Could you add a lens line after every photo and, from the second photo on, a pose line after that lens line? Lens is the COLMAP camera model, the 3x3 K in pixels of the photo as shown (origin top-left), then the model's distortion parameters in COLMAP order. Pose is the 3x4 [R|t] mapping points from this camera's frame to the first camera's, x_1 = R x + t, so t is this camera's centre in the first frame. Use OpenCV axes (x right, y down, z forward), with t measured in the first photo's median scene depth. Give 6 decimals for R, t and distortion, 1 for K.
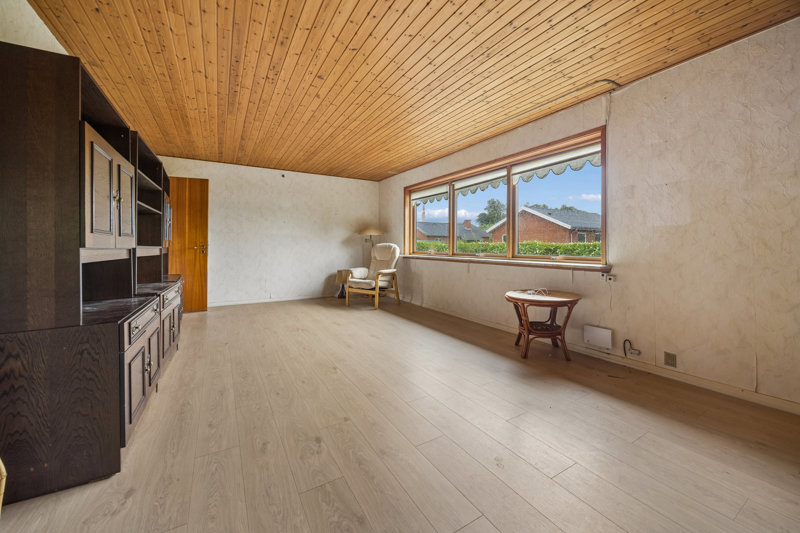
lens RADIAL K [[313.0, 0, 416.7], [0, 313.0, 246.6], [0, 0, 1]] dist [-0.021039, 0.000087]
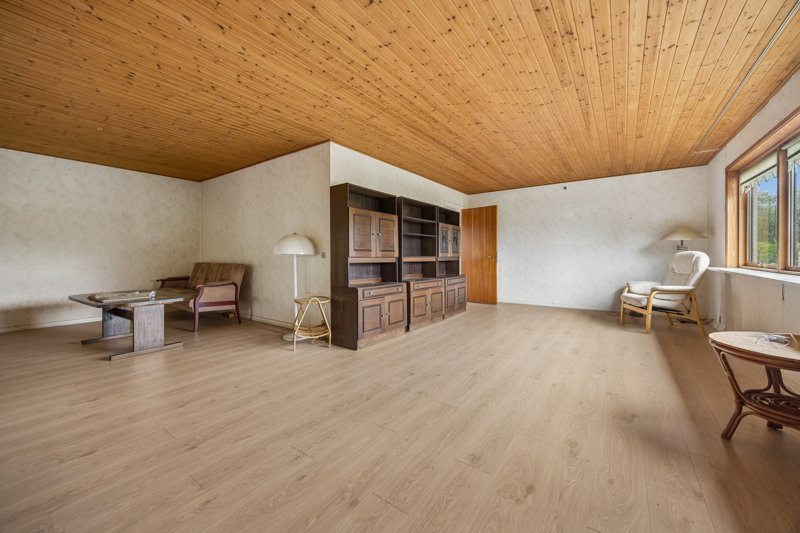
lens RADIAL K [[313.5, 0, 399.3], [0, 313.5, 260.1], [0, 0, 1]] dist [-0.001657, -0.000221]
pose [[0.376152, 0.008985, -0.926514, 0.377975], [0.002778, 0.999938, 0.010825, 0.001018], [0.926554, -0.006646, 0.376104, 0.102164]]
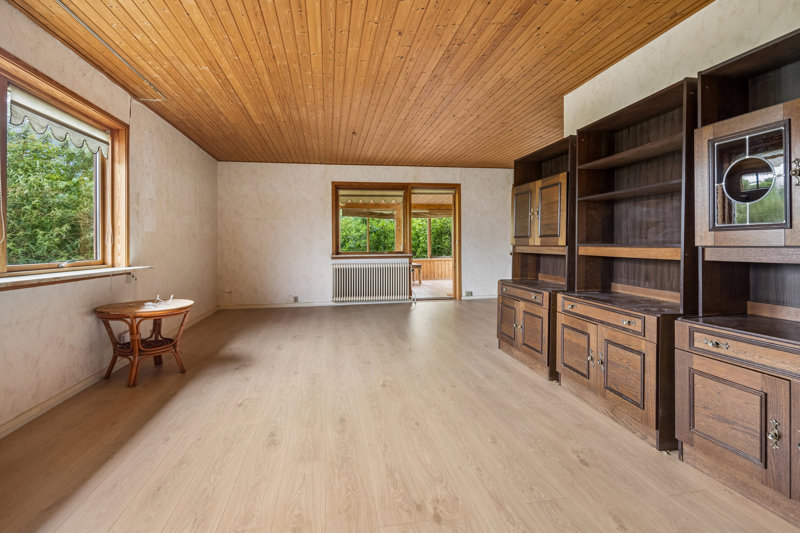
lens RADIAL K [[405.6, 0, 397.3], [0, 405.6, 244.9], [0, 0, 1]] dist [0.001185, 0.000123]
pose [[-0.922991, 0.001614, 0.384819, -0.372983], [0.000932, 0.999998, -0.001959, 0.001420], [-0.384821, -0.001449, -0.922990, 1.033253]]
